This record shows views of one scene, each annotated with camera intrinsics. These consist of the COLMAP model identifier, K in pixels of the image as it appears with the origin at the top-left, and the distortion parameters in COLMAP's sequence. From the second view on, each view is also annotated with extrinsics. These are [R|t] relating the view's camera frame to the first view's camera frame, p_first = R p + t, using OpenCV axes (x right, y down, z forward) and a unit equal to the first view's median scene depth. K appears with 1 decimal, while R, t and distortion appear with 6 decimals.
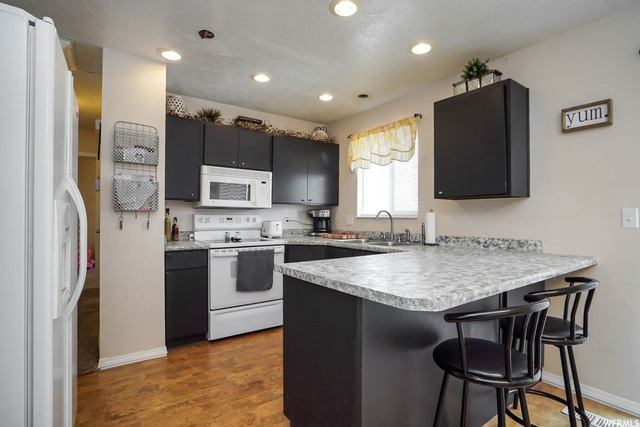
lens RADIAL K [[330.8, 0, 321.4], [0, 330.8, 212.9], [0, 0, 1]] dist [-0.015543, 0.004845]
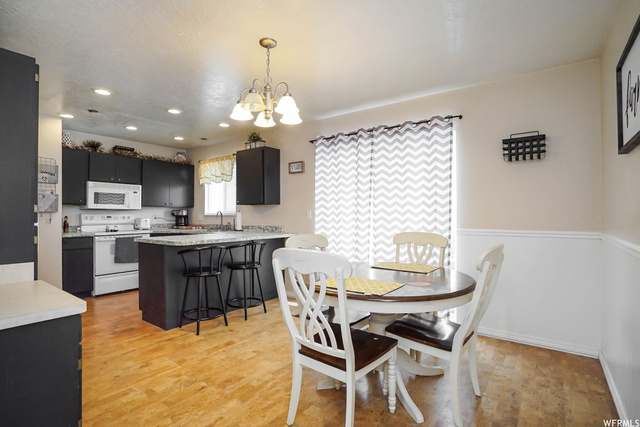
lens RADIAL K [[330.8, 0, 320.5], [0, 330.8, 213.3], [0, 0, 1]] dist [-0.015543, 0.004845]
pose [[0.956673, -0.004967, 0.291121, 0.205016], [0.002824, 0.999966, 0.007782, -0.007105], [-0.291149, -0.006623, 0.956655, -0.704148]]
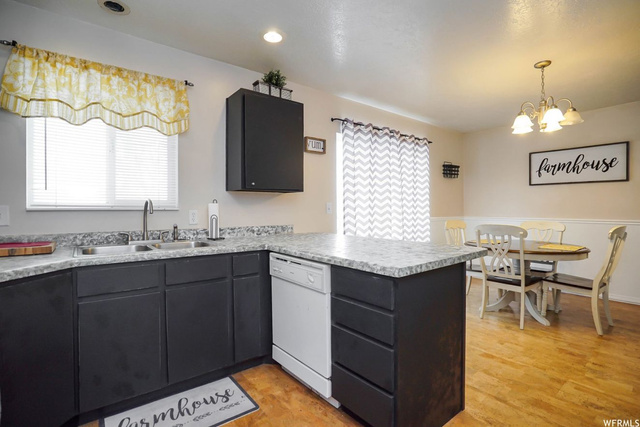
lens RADIAL K [[313.5, 0, 326.8], [0, 313.5, 207.6], [0, 0, 1]] dist [-0.043851, 0.016426]
pose [[-0.080727, 0.001392, 0.996735, -0.466089], [-0.005776, 0.999982, -0.001865, 0.009412], [-0.996719, -0.005908, -0.080718, 0.671598]]
